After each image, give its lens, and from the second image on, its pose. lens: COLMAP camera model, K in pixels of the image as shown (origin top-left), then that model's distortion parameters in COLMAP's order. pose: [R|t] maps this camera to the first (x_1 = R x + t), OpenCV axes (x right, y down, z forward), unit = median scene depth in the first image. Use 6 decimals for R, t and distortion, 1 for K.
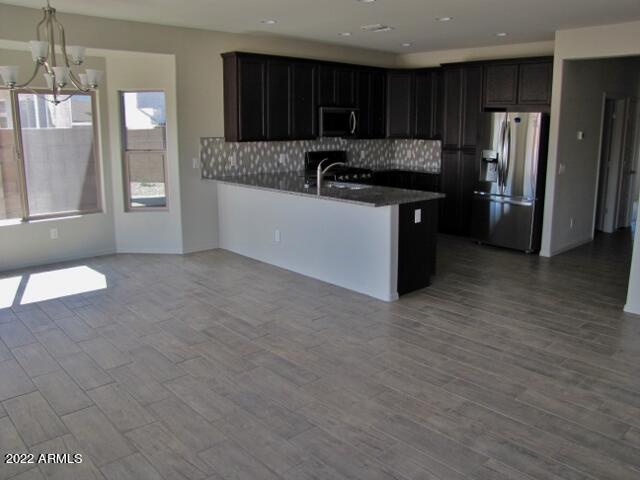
lens RADIAL K [[539.0, 0, 319.6], [0, 539.0, 238.7], [0, 0, 1]] dist [-0.120167, 0.040898]
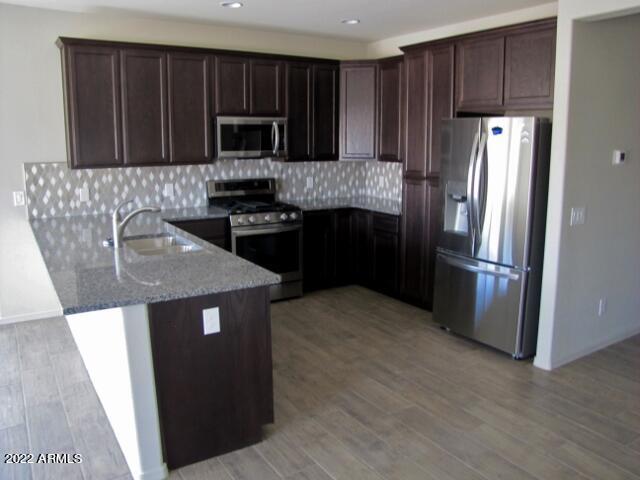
lens RADIAL K [[539.0, 0, 322.3], [0, 539.0, 239.1], [0, 0, 1]] dist [-0.120167, 0.040898]
pose [[0.985650, 0.027419, -0.166563, 0.251960], [-0.031876, 0.999200, -0.024145, -0.076013], [0.165768, 0.029108, 0.985735, 0.350917]]
